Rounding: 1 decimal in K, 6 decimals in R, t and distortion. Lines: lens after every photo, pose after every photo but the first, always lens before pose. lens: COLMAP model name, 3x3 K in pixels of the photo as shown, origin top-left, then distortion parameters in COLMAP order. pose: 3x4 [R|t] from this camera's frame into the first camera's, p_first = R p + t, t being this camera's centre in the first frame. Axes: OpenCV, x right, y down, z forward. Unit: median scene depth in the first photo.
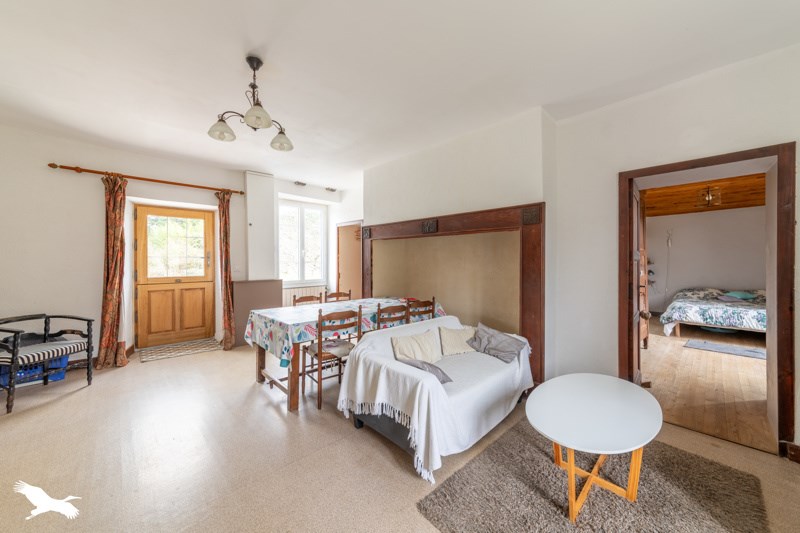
lens RADIAL K [[279.4, 0, 400.0], [0, 279.4, 266.5], [0, 0, 1]] dist [0.000200, 0.000059]
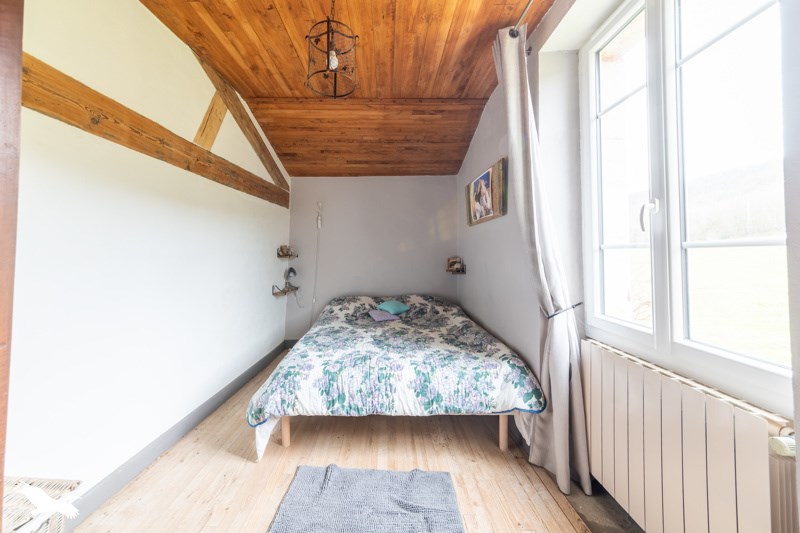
lens RADIAL K [[279.4, 0, 400.0], [0, 279.4, 266.5], [0, 0, 1]] dist [0.000200, 0.000059]
pose [[0.627406, -0.021282, 0.778401, 0.724064], [0.001650, 0.999661, 0.026002, -0.003721], [-0.778690, -0.015029, 0.627229, 0.583413]]
